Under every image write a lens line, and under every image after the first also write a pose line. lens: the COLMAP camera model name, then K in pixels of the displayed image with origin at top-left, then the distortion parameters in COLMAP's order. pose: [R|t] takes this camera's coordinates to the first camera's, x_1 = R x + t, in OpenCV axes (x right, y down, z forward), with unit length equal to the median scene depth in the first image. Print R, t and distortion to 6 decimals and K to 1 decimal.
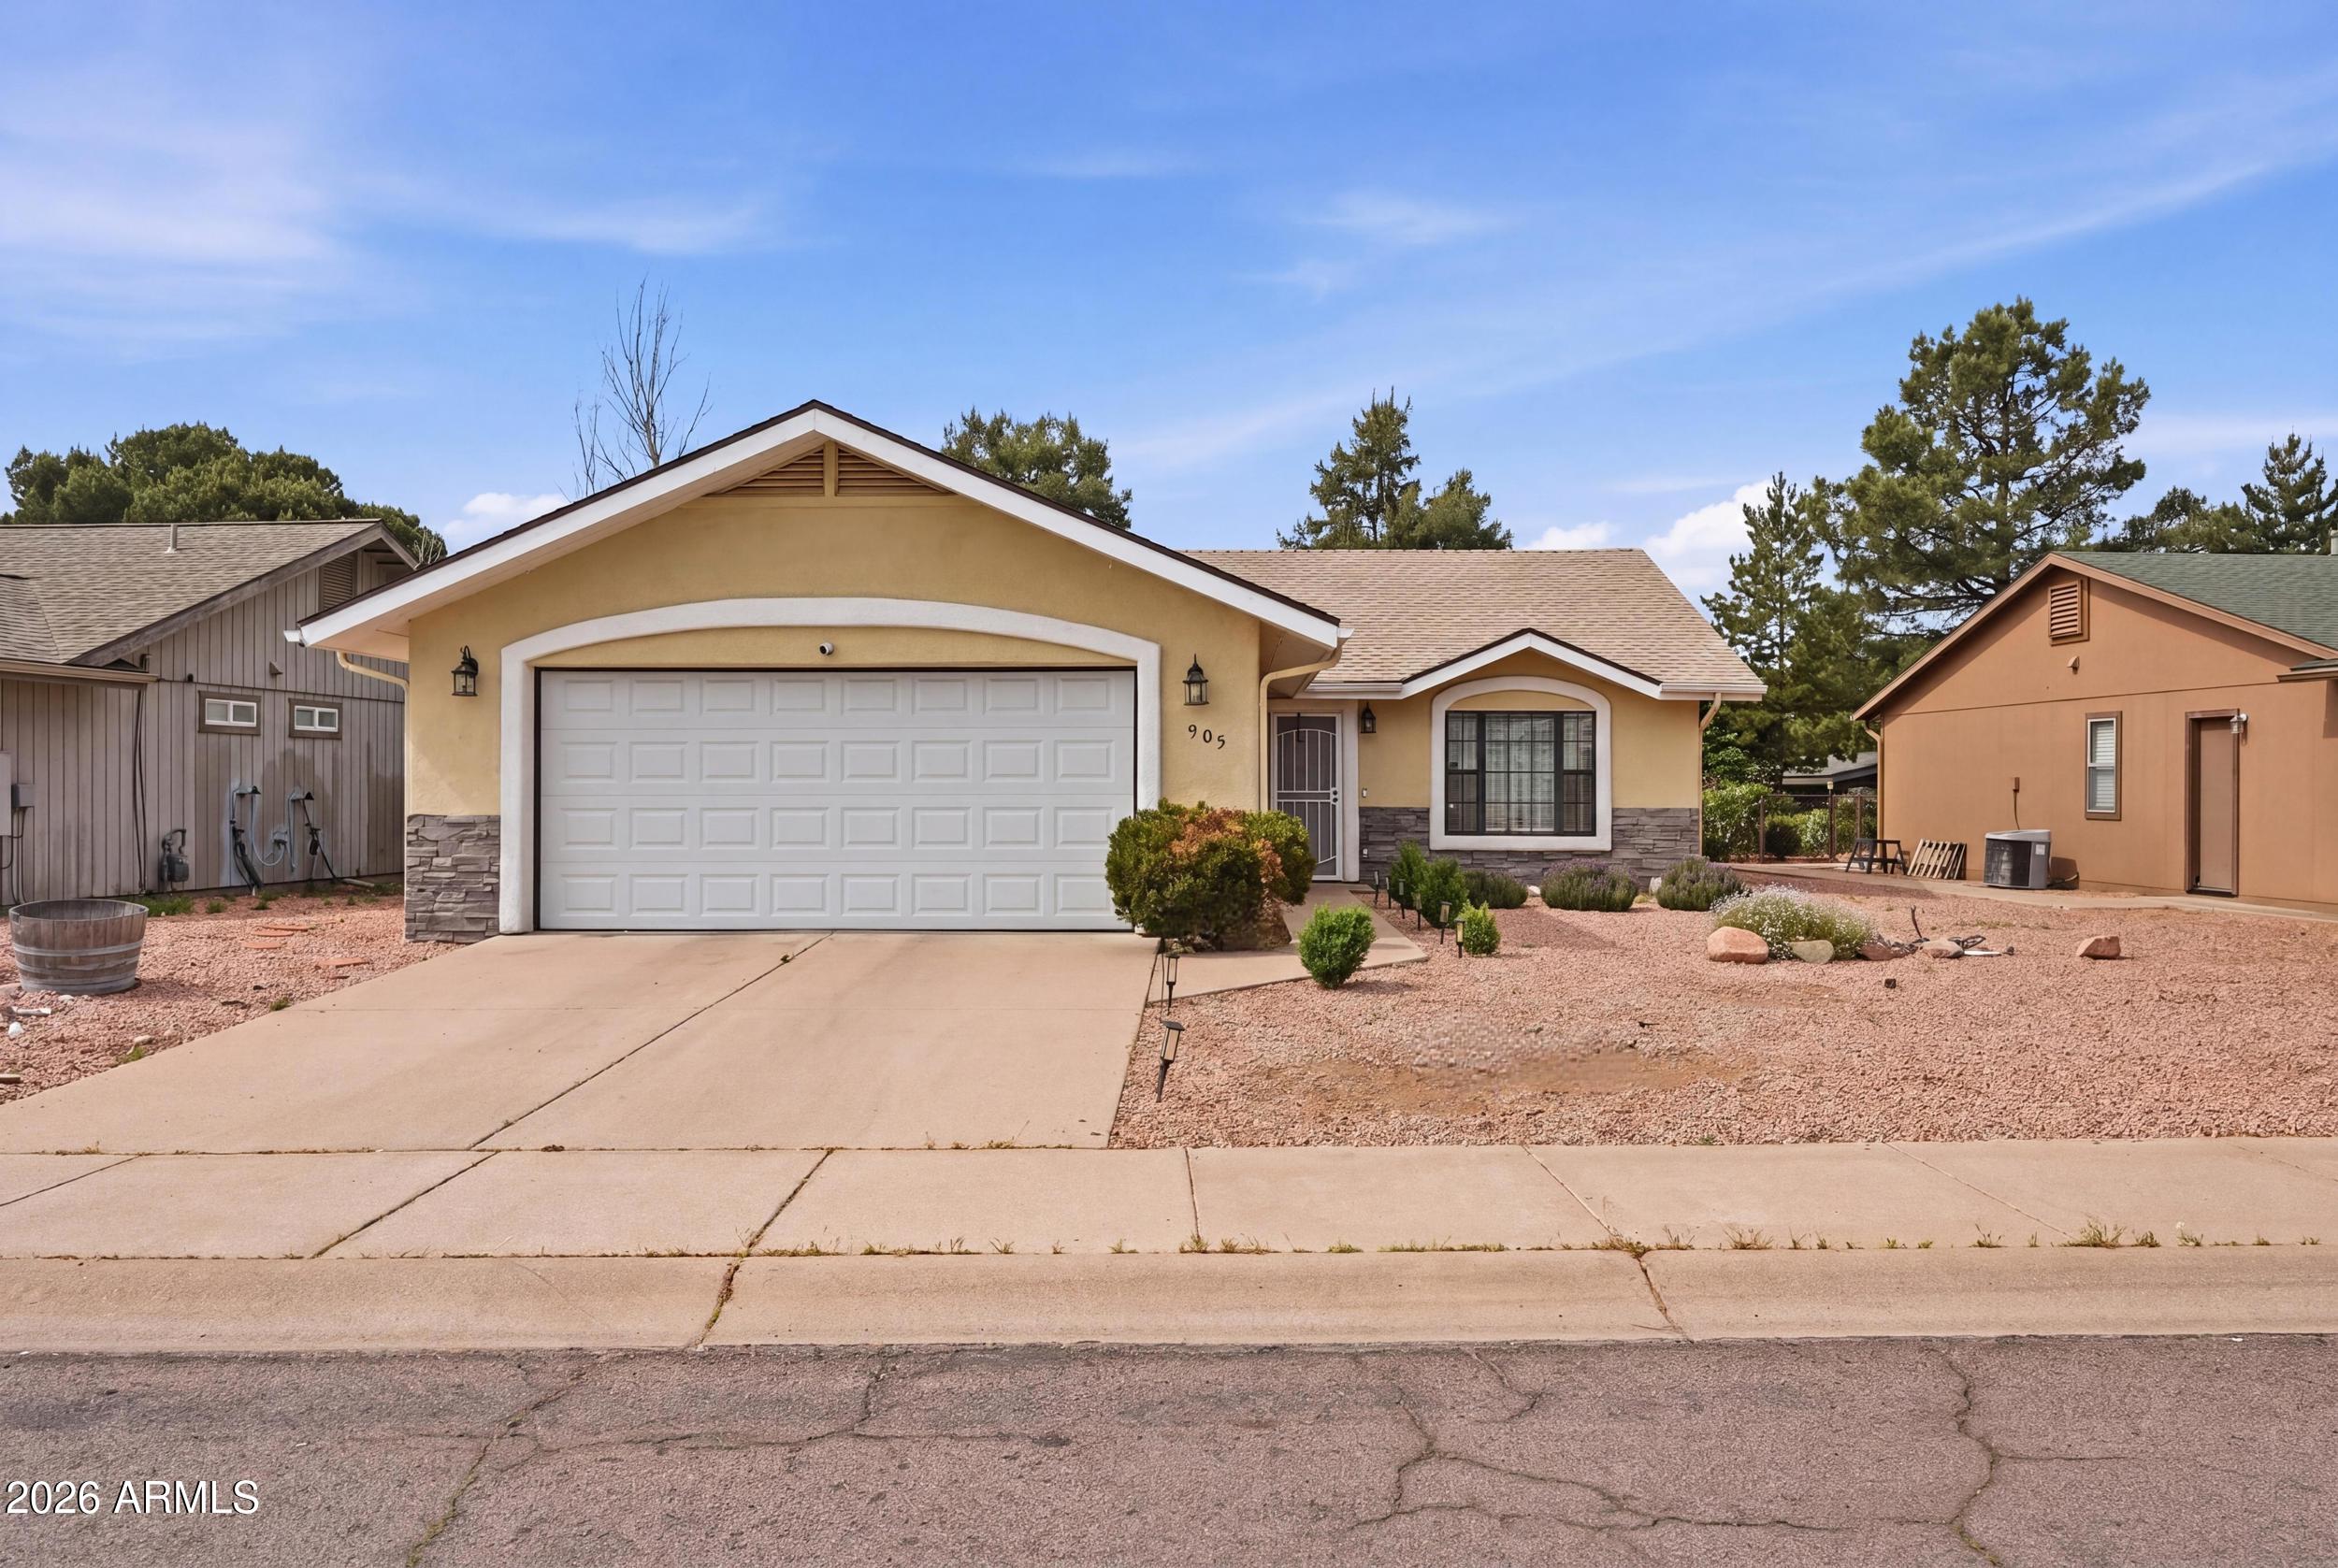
lens RADIAL K [[1693.4, 0, 1169.0], [0, 1693.4, 784.0], [0, 0, 1]] dist [-0.009713, -0.005578]
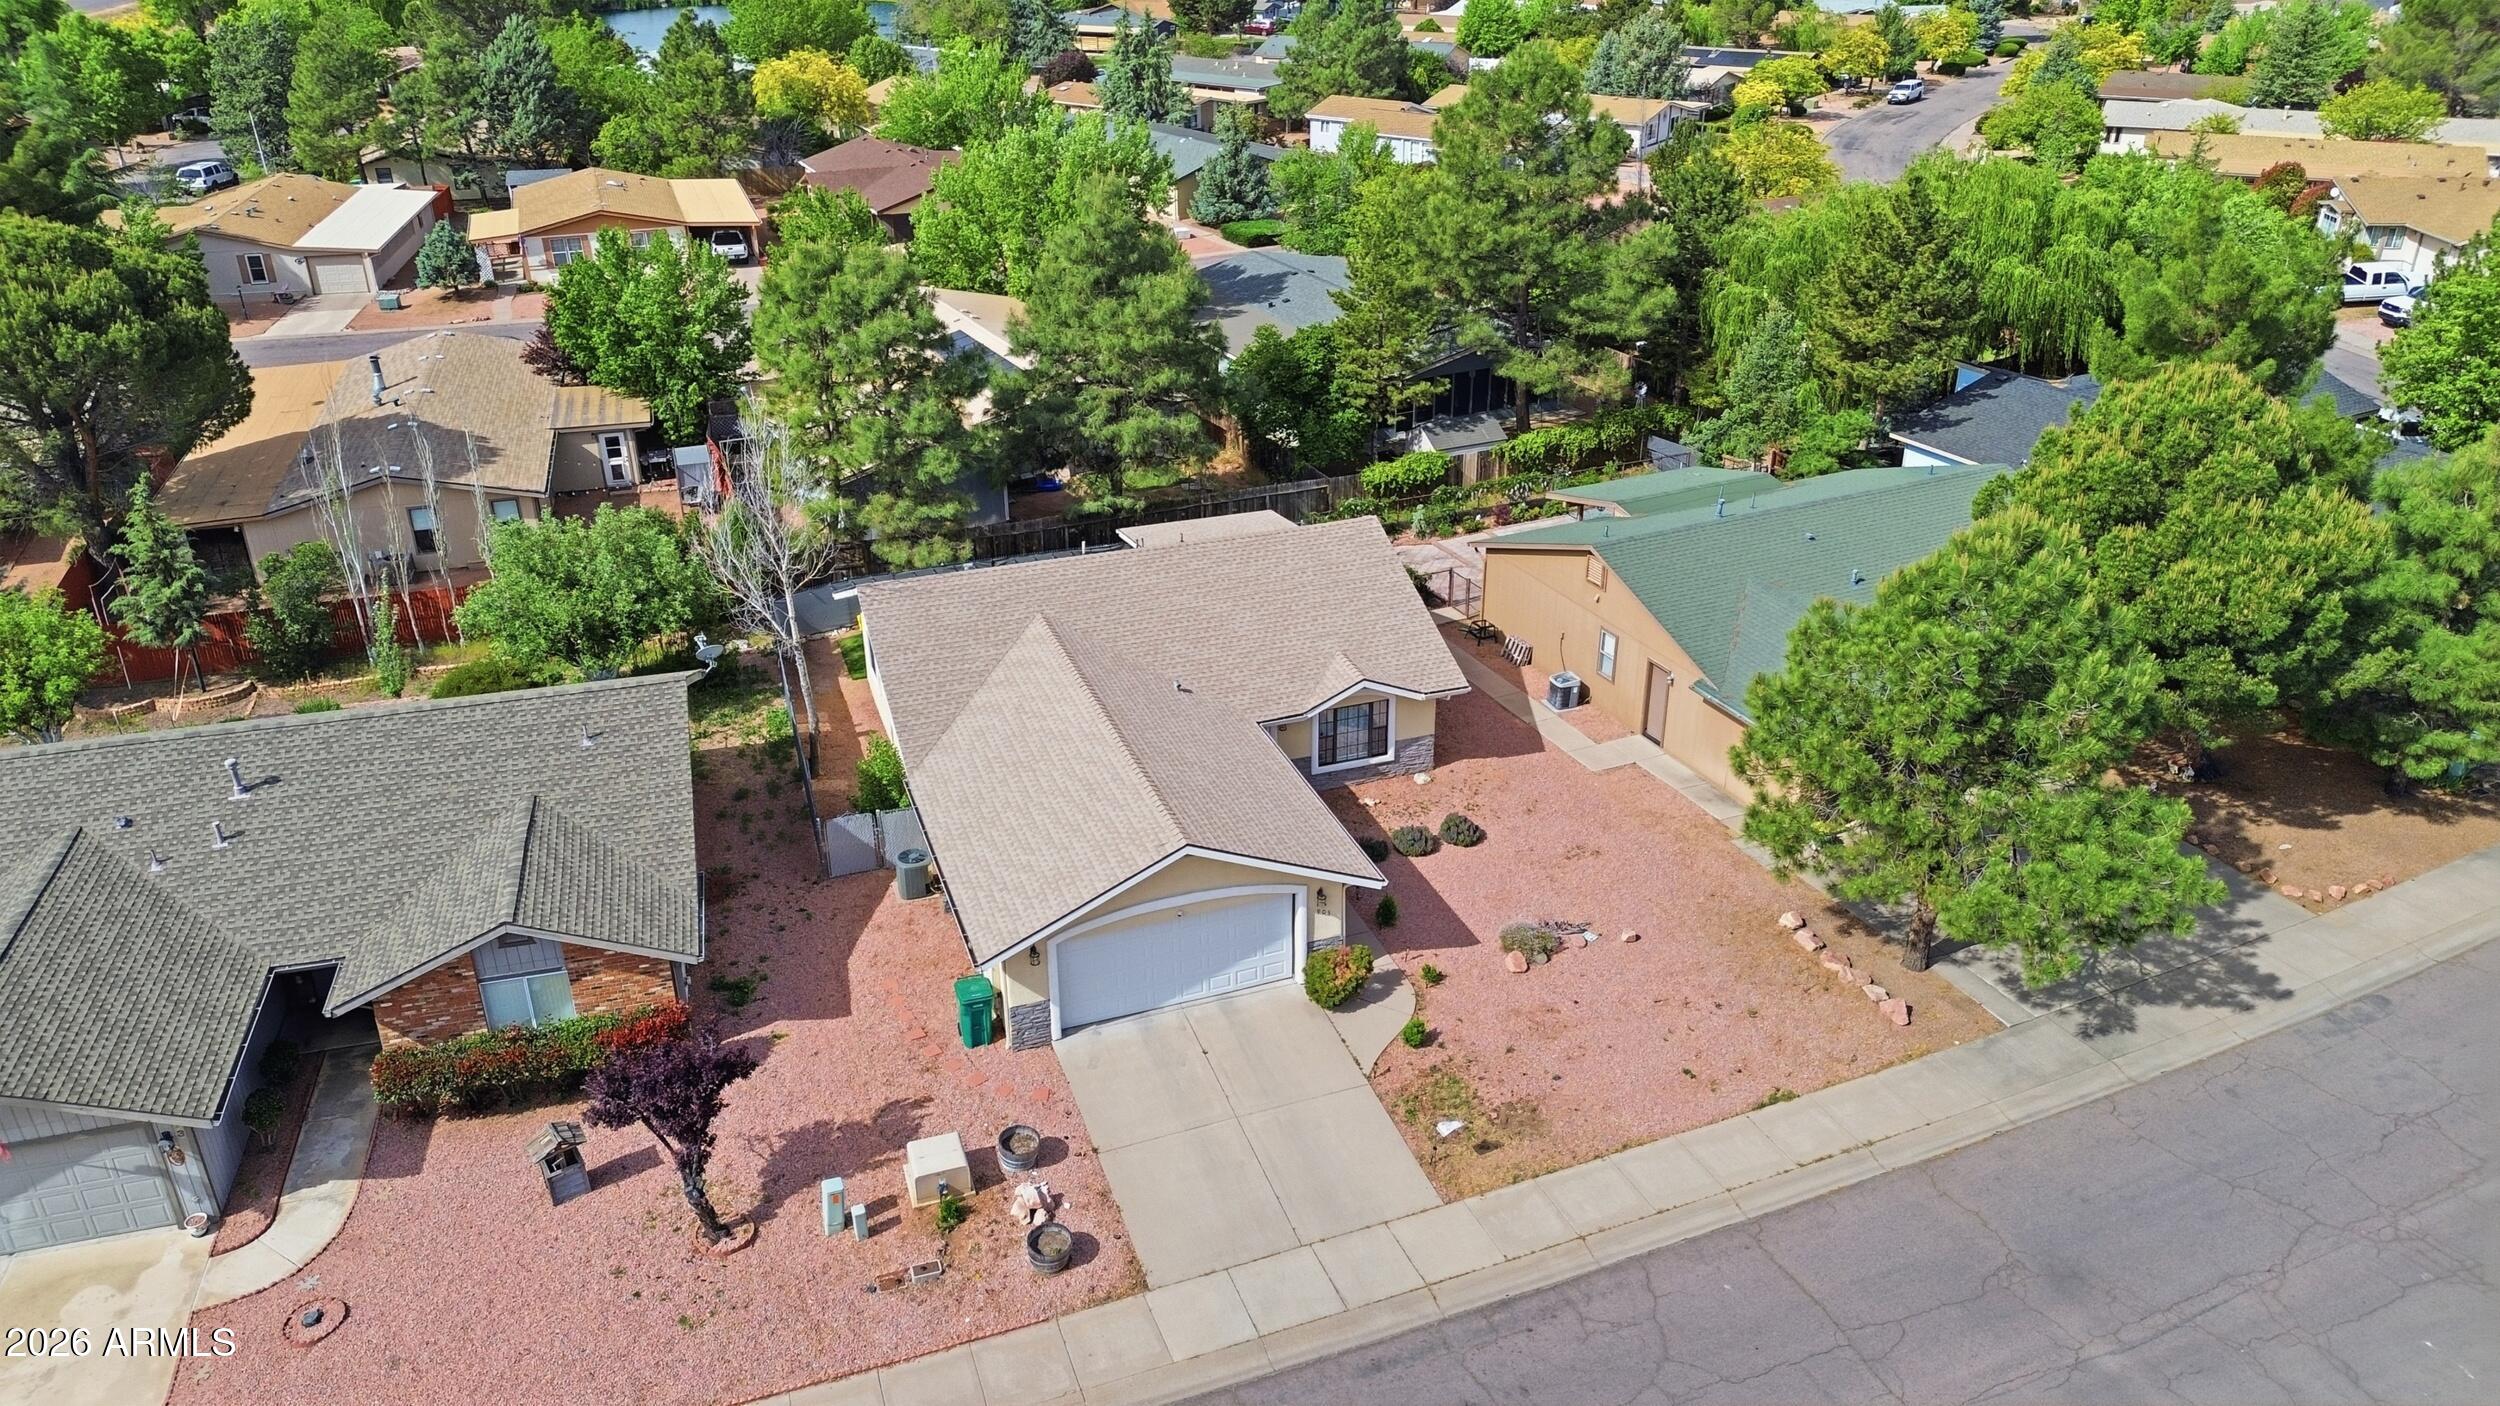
lens RADIAL K [[1758.0, 0, 1250.0], [0, 1758.0, 703.0], [0, 0, 1]] dist [0.066069, -0.066997]
pose [[0.929008, -0.170582, 0.328400, -0.578493], [0.005706, 0.893920, 0.448190, -0.965264], [-0.370017, -0.414498, 0.831432, -0.654380]]
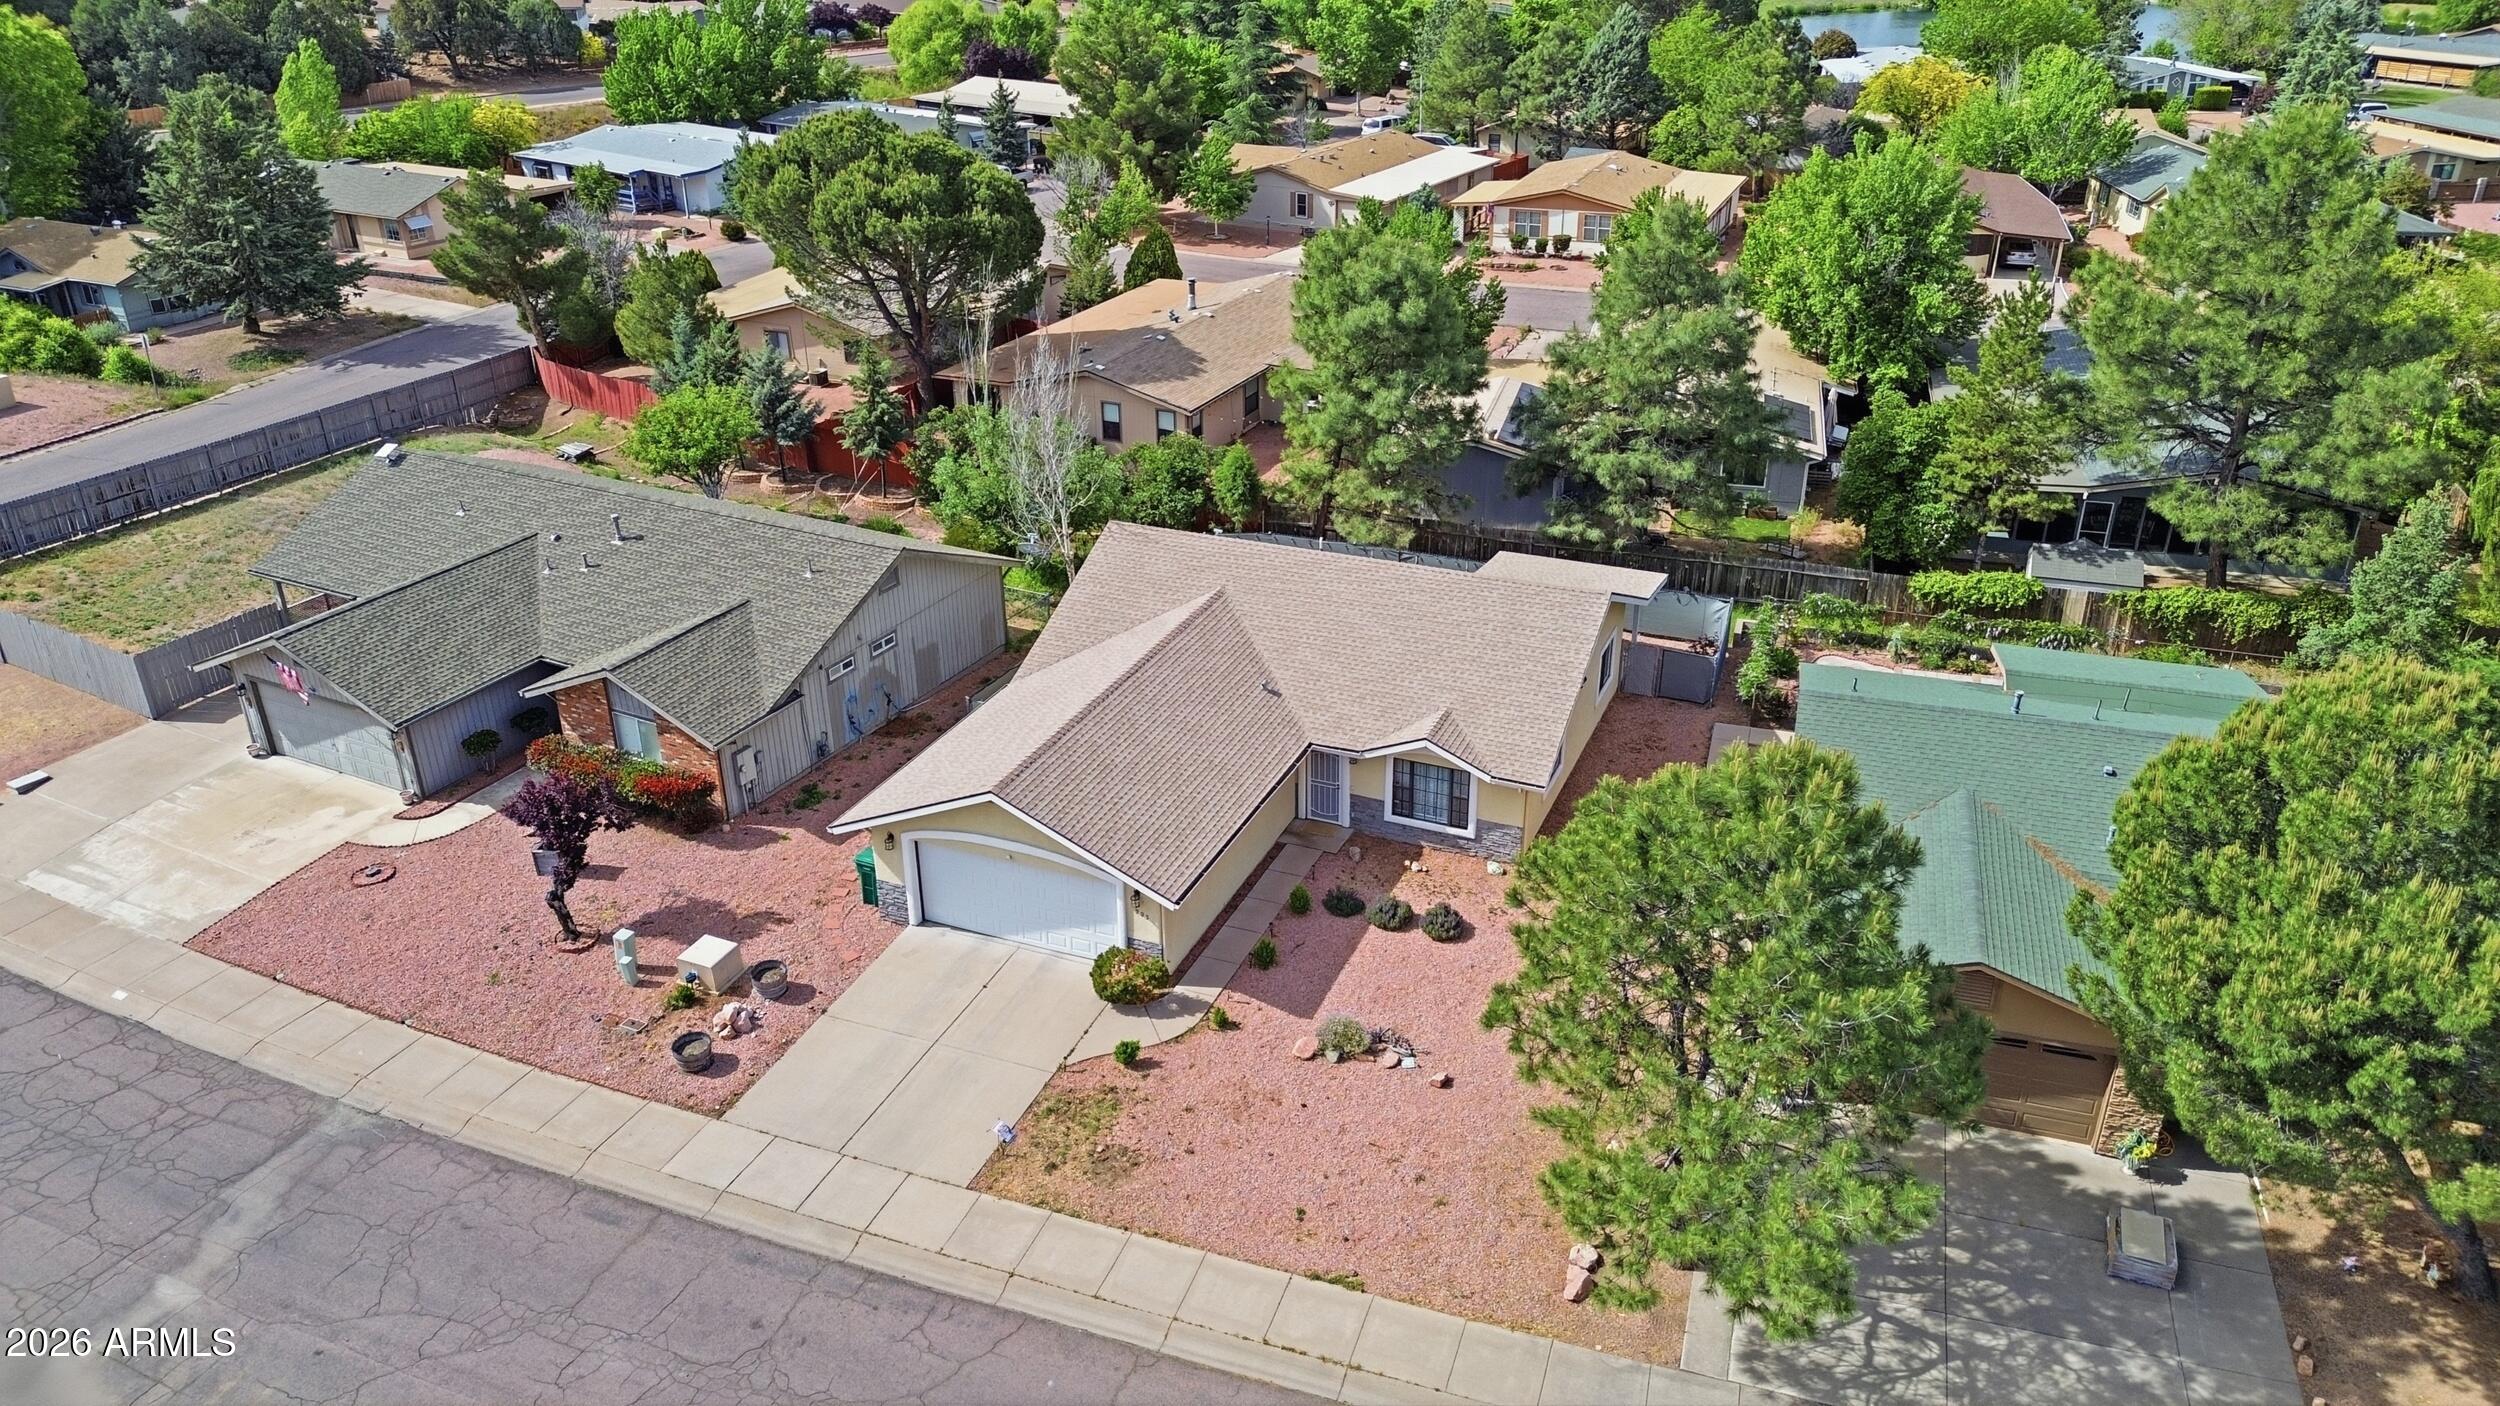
lens RADIAL K [[1758.0, 0, 1250.0], [0, 1758.0, 703.0], [0, 0, 1]] dist [0.066069, -0.066997]
pose [[0.931467, 0.151514, -0.330776, 0.655944], [0.012717, 0.895047, 0.445791, -0.976585], [0.363603, -0.419446, 0.831780, -0.662463]]
